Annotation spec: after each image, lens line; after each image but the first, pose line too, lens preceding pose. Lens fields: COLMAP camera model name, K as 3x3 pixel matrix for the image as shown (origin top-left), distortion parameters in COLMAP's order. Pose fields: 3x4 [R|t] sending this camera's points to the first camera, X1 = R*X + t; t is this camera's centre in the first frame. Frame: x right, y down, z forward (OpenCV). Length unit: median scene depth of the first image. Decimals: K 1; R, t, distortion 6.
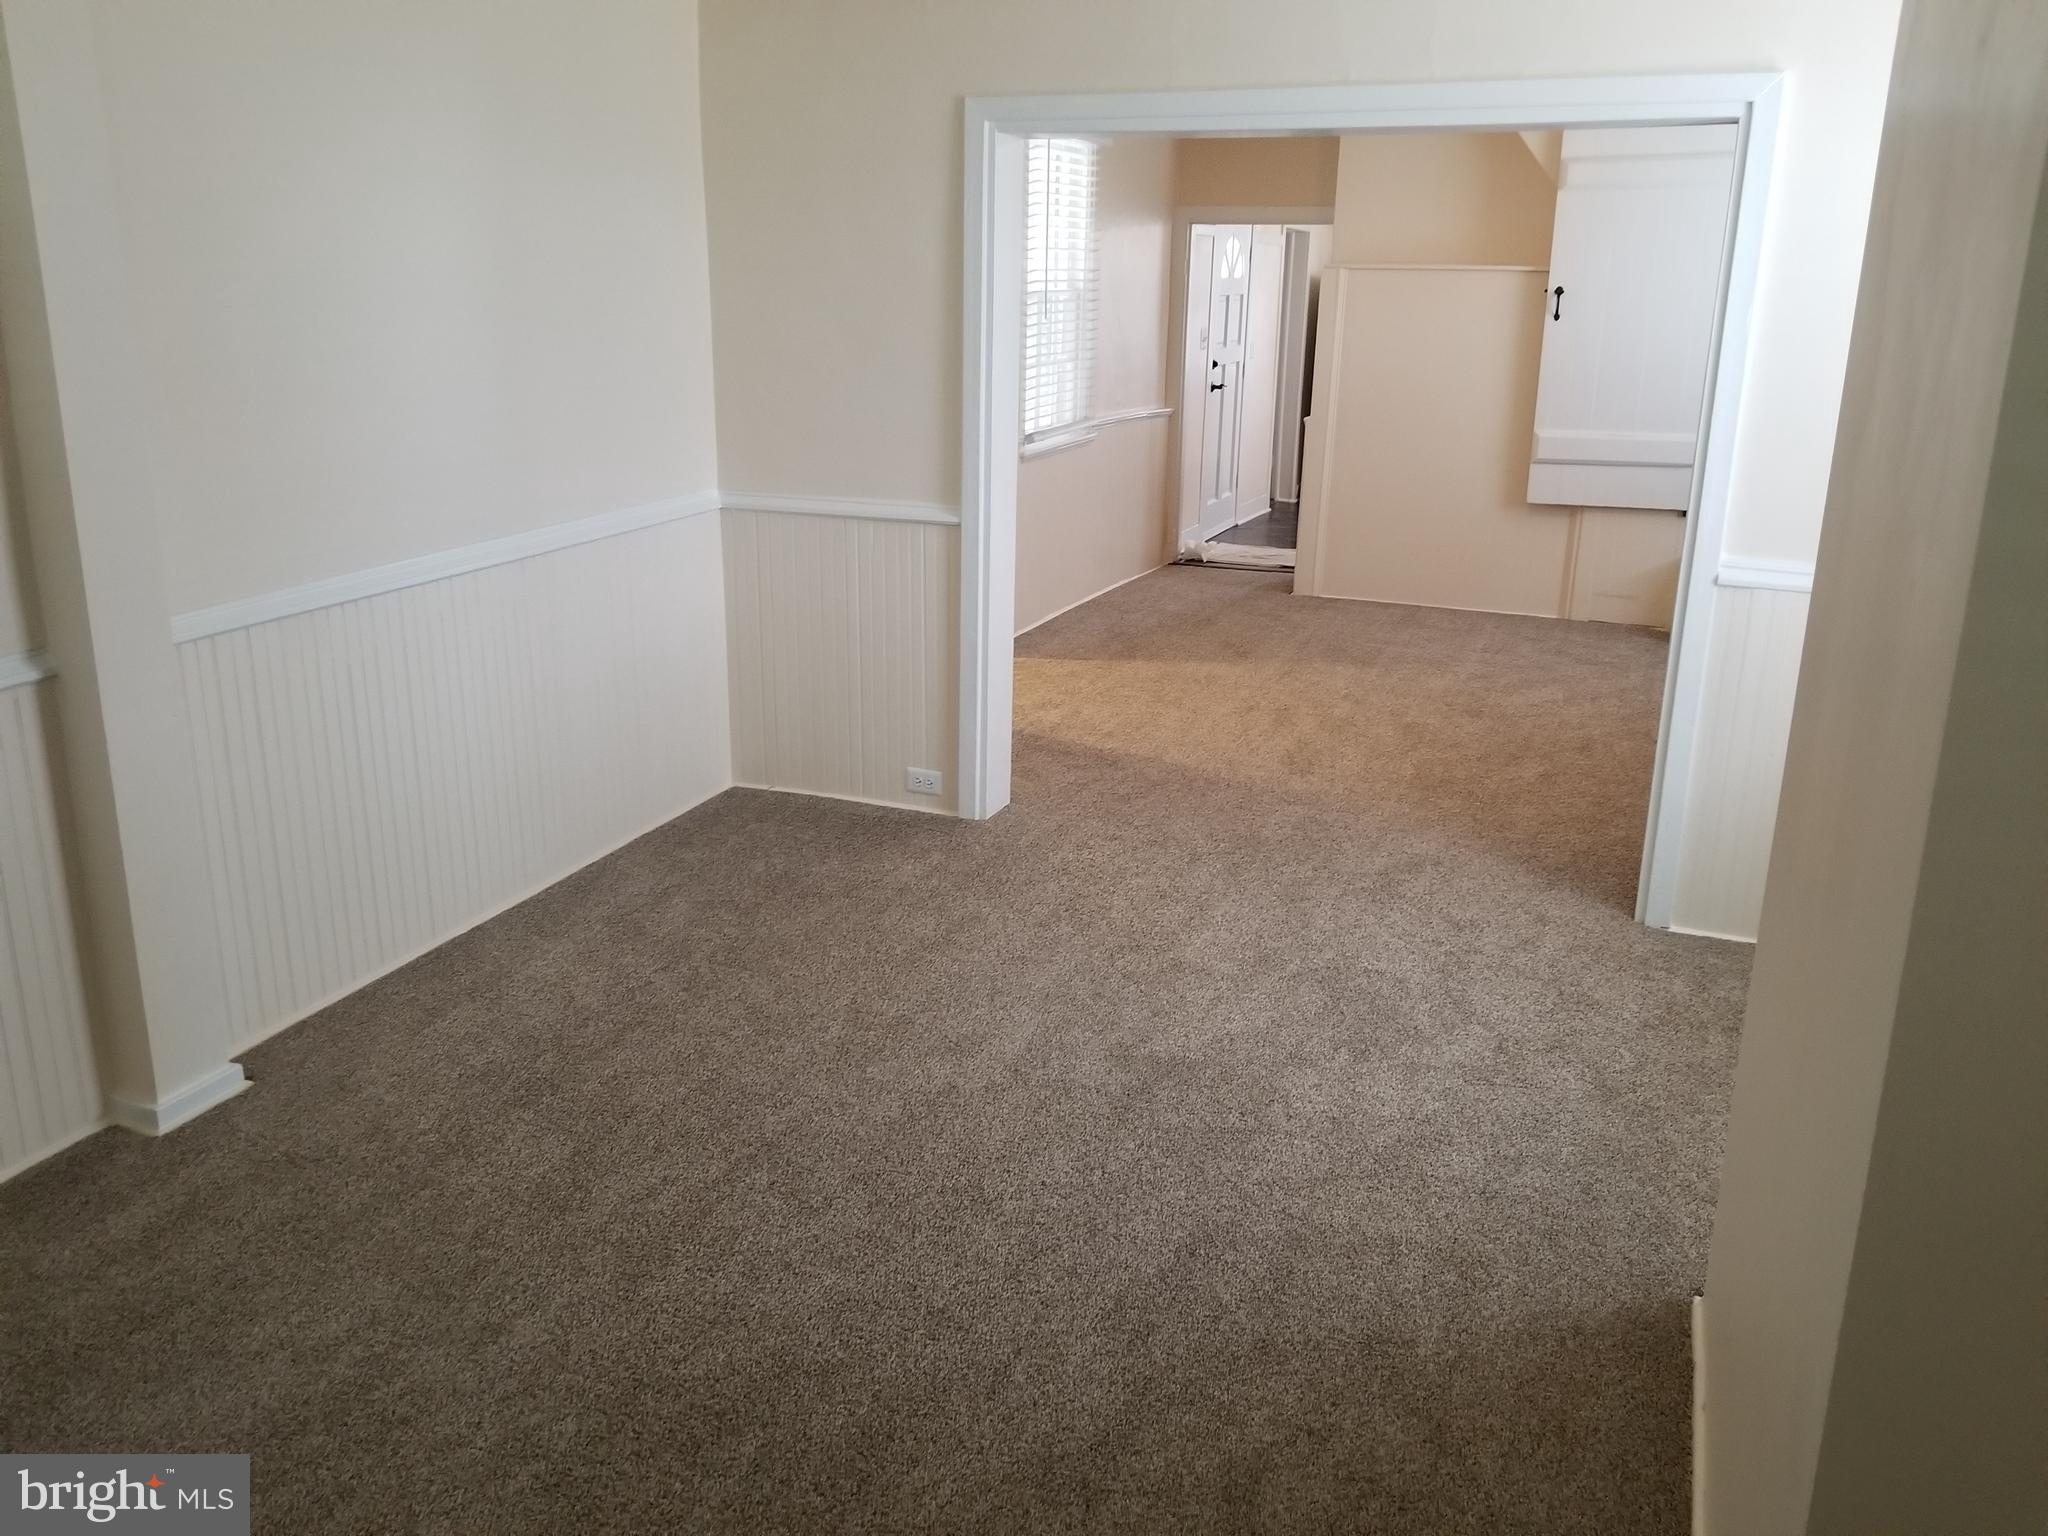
lens RADIAL K [[1617.8, 0, 1019.8], [0, 1617.8, 696.3], [0, 0, 1]] dist [0.065538, -0.103756]
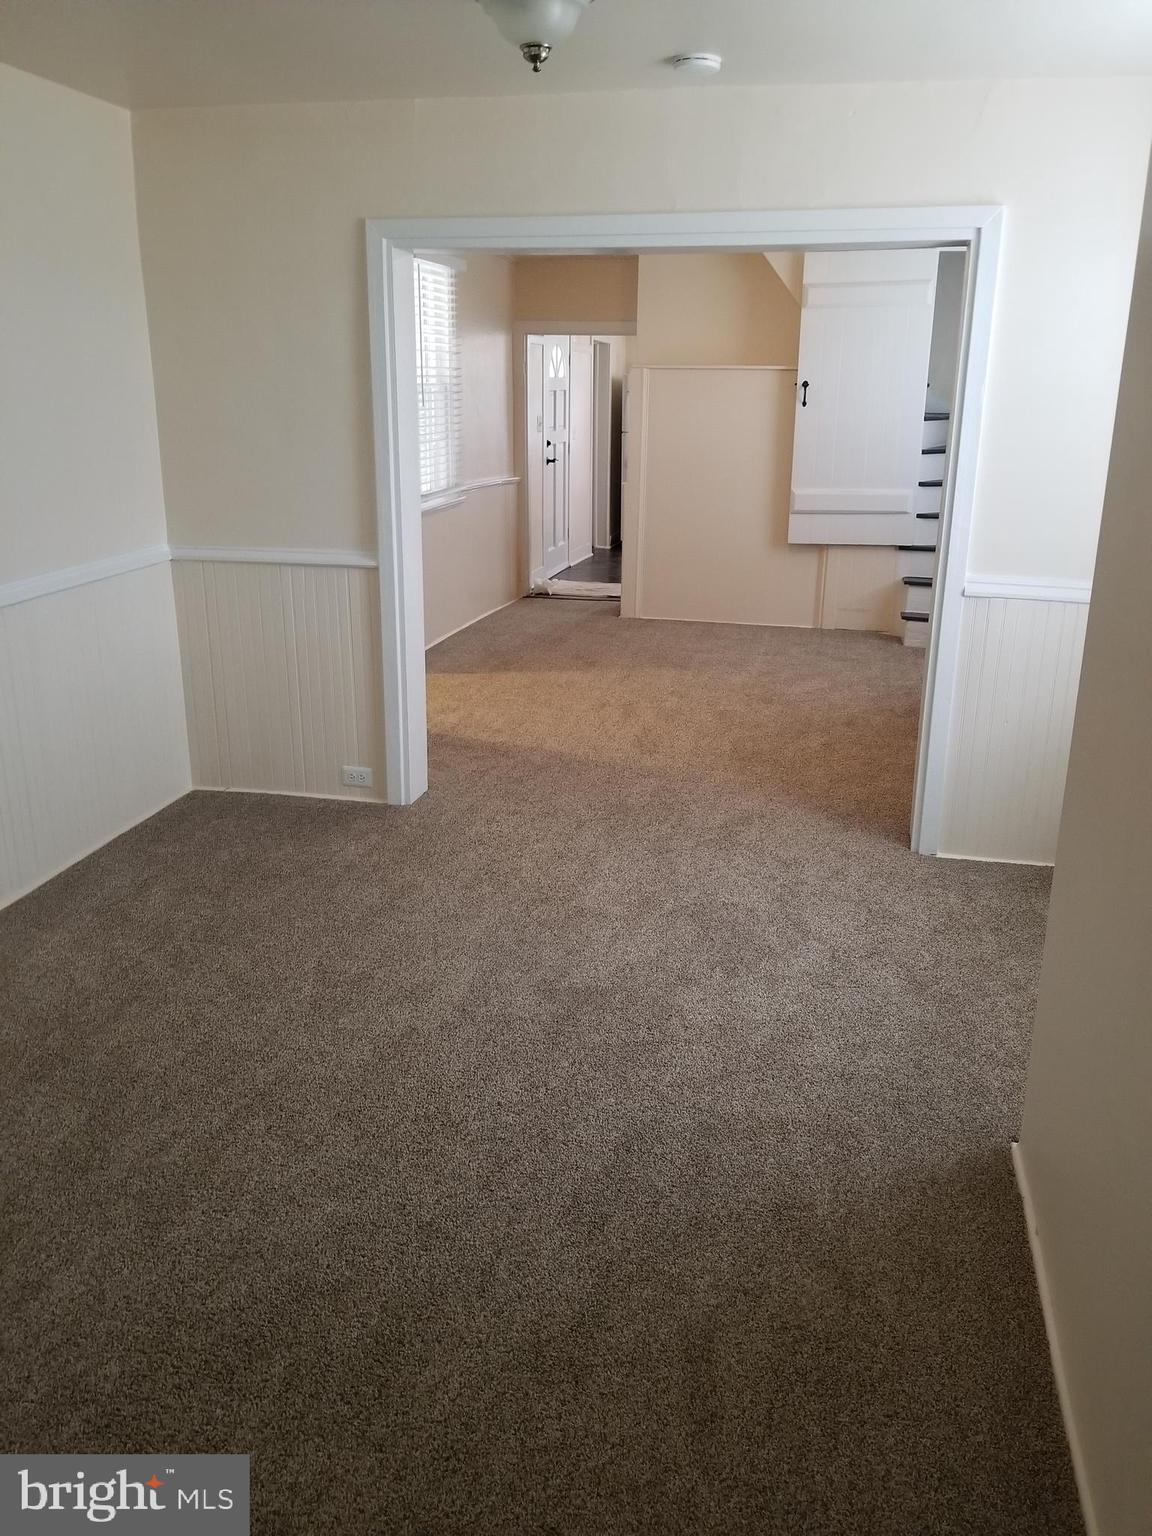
lens RADIAL K [[1213.3, 0, 595.4], [0, 1213.3, 717.4], [0, 0, 1]] dist [0.065538, -0.103756]
pose [[0.985322, -0.049194, 0.163461, -0.037200], [0.046740, 0.998730, 0.018826, -0.002146], [-0.164180, -0.010909, 0.986370, 0.067818]]
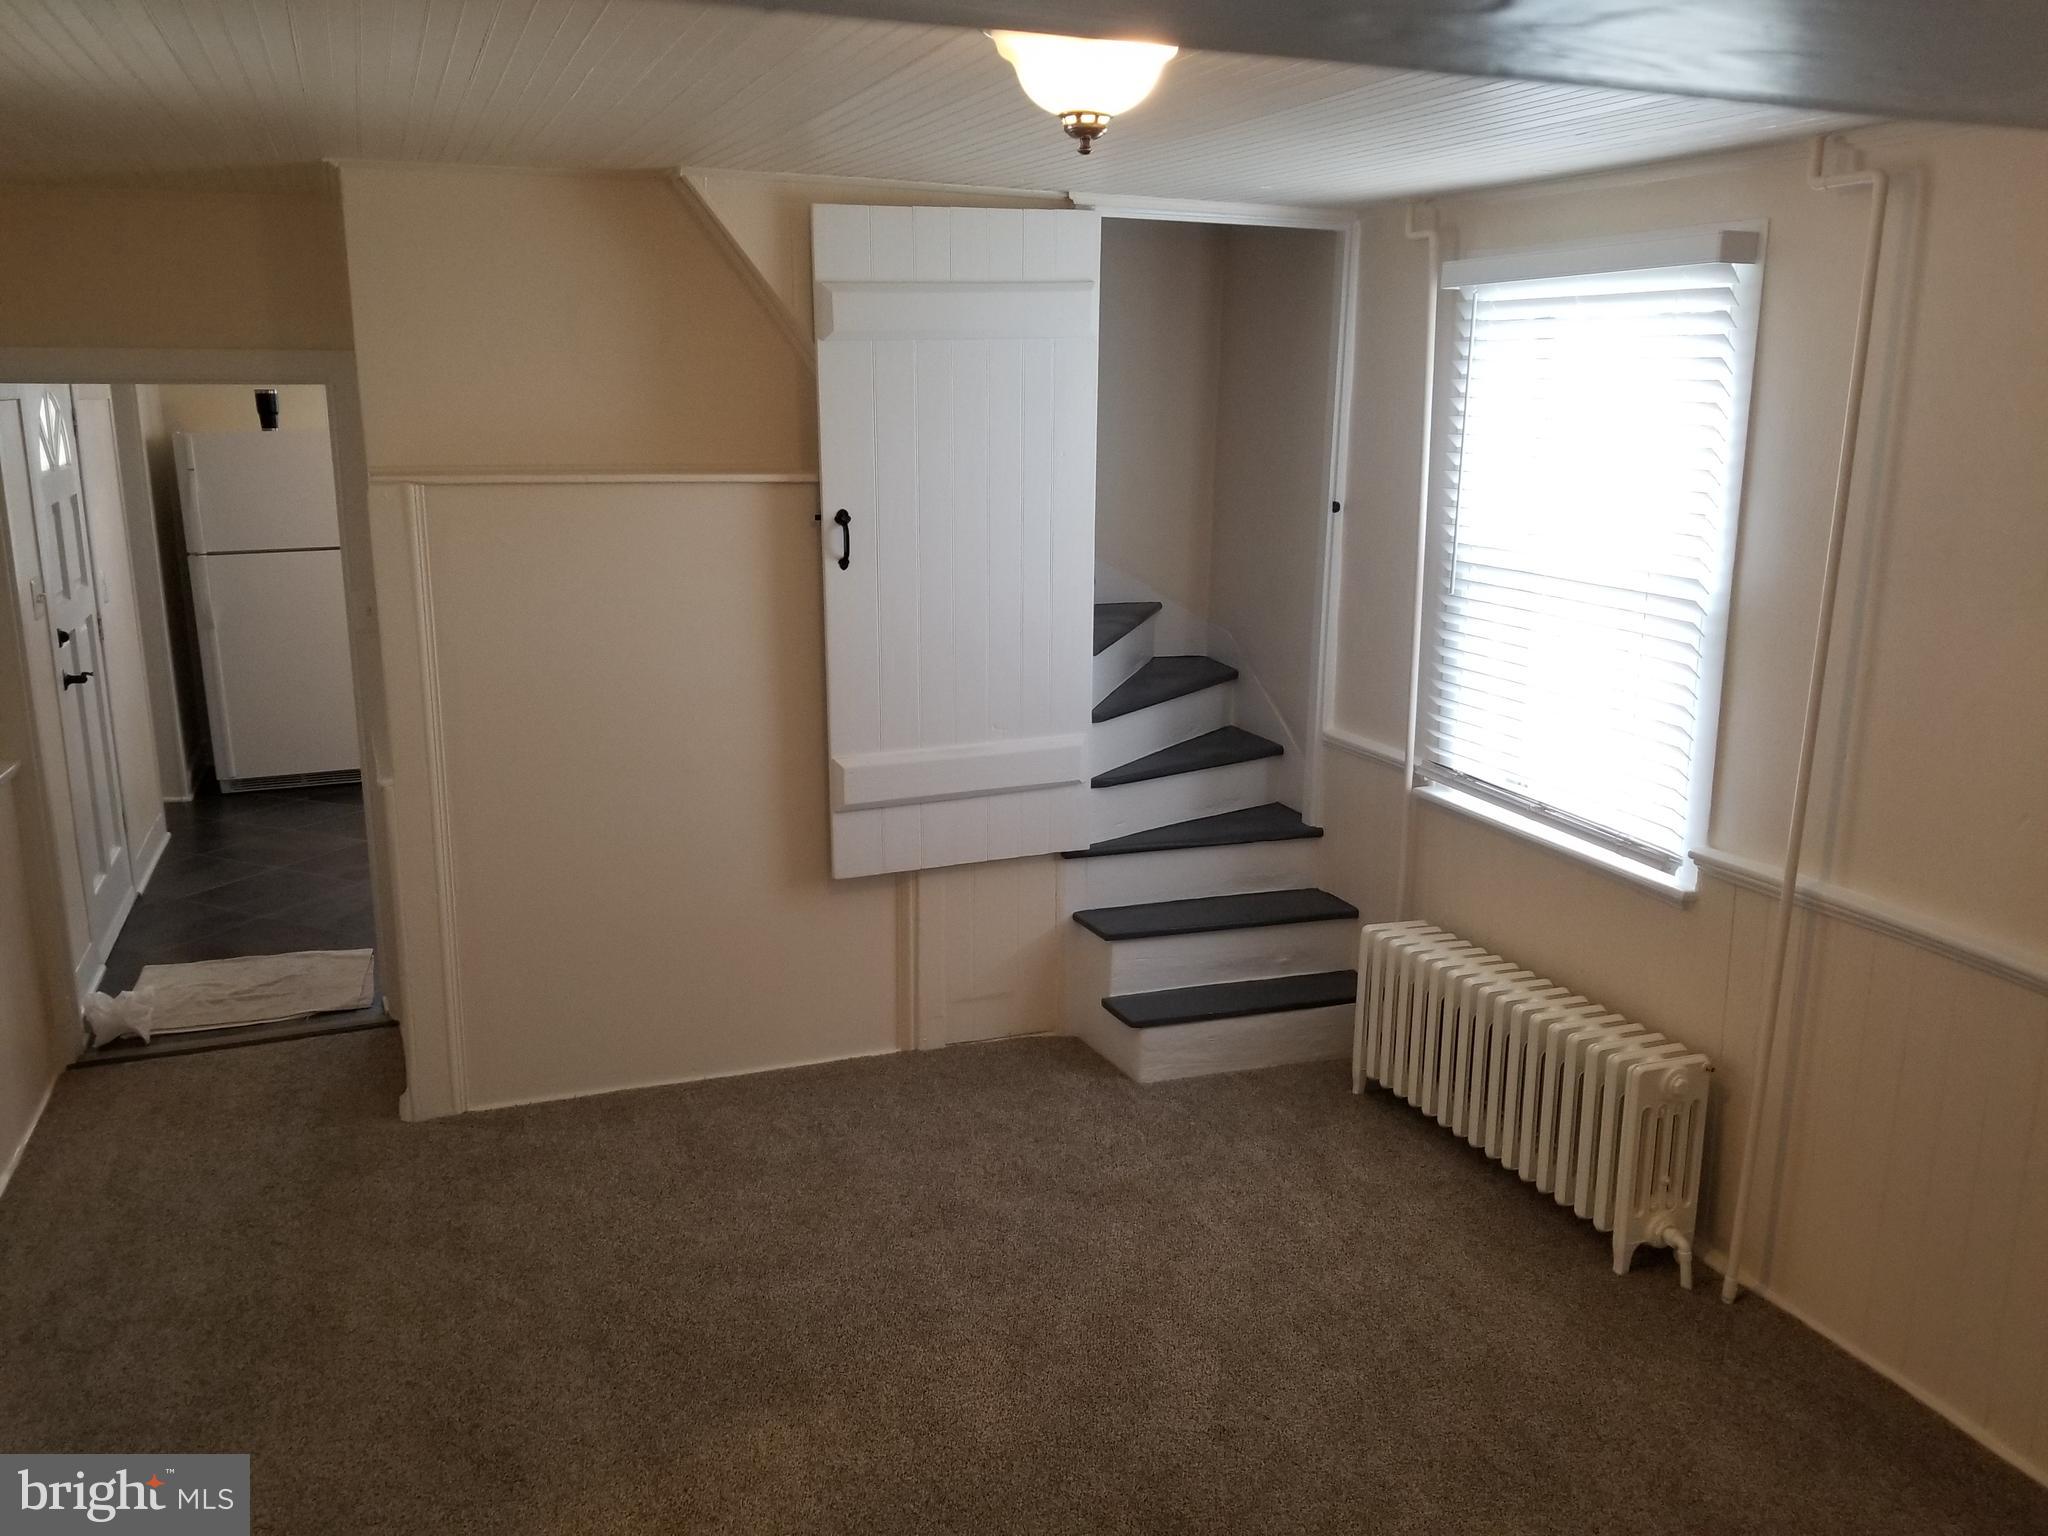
lens RADIAL K [[1617.8, 0, 1030.6], [0, 1617.8, 771.5], [0, 0, 1]] dist [0.065538, -0.103756]
pose [[0.732993, -0.173260, 0.657801, -0.011411], [0.179752, 0.981980, 0.058348, -0.381380], [-0.656057, 0.075473, 0.750928, 1.131429]]
